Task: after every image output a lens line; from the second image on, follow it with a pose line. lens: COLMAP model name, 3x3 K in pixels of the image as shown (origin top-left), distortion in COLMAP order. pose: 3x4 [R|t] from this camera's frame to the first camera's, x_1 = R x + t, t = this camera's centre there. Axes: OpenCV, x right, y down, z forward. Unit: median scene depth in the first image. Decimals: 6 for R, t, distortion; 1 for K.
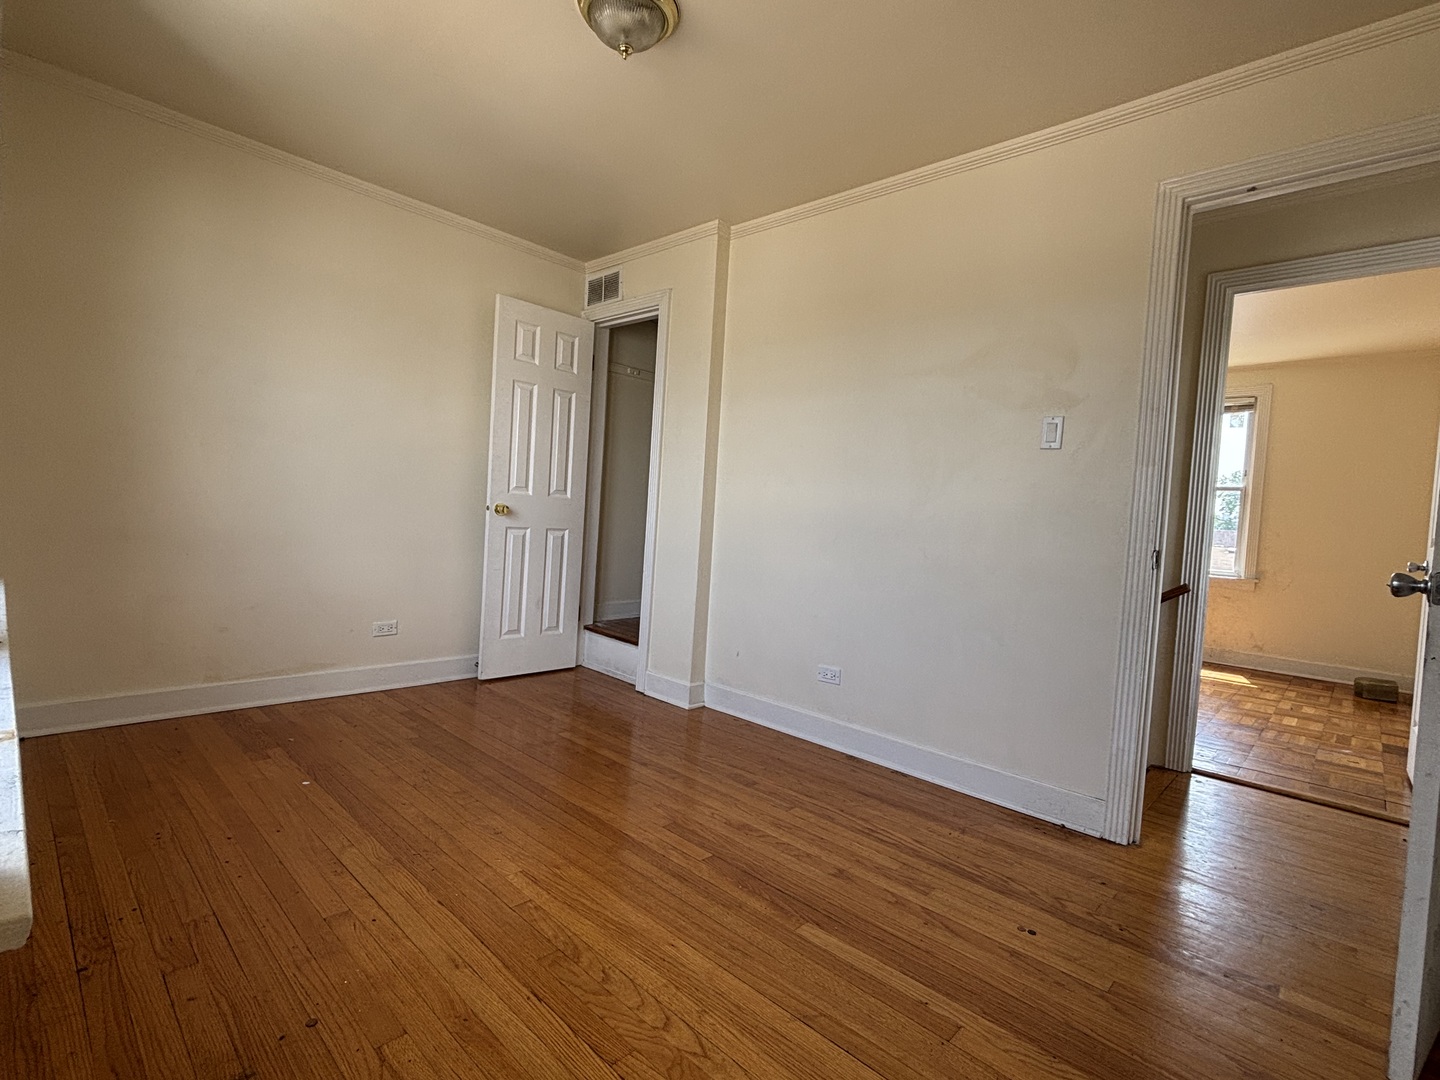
lens RADIAL K [[677.4, 0, 716.7], [0, 677.4, 539.8], [0, 0, 1]] dist [0.004059, 0.000189]
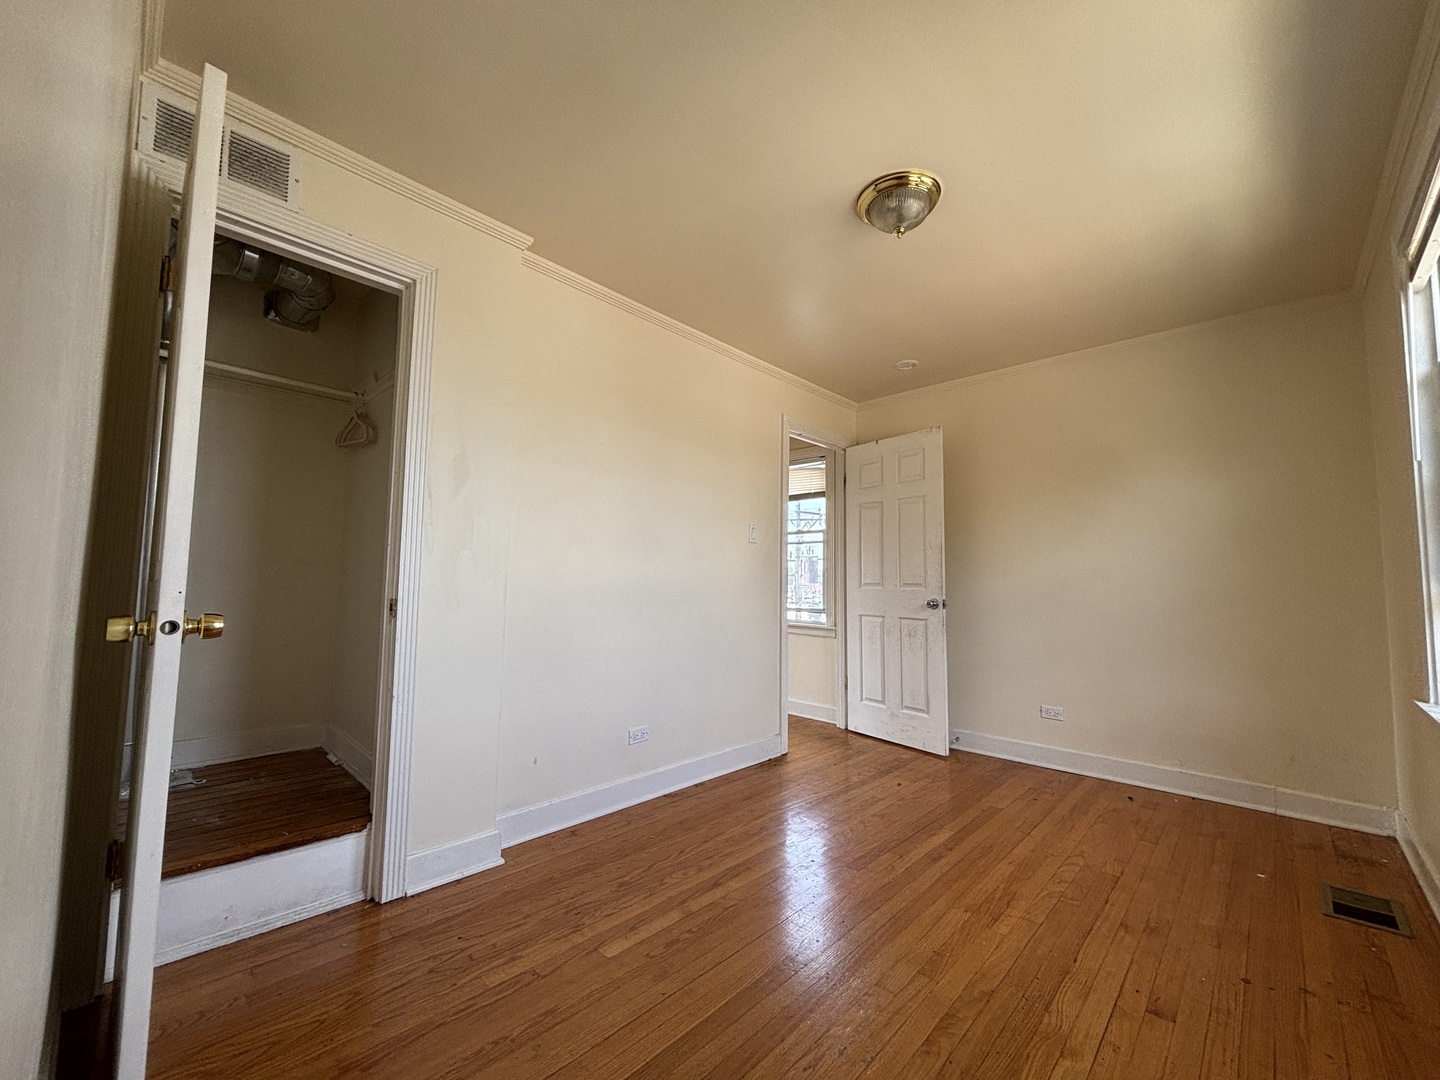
lens RADIAL K [[582.0, 0, 714.4], [0, 582.0, 533.4], [0, 0, 1]] dist [0.007775, 0.000759]
pose [[0.014734, 0.019291, 0.999705, -1.110177], [0.023874, 0.999522, -0.019639, -0.146374], [-0.999606, 0.024157, 0.014266, 1.231095]]
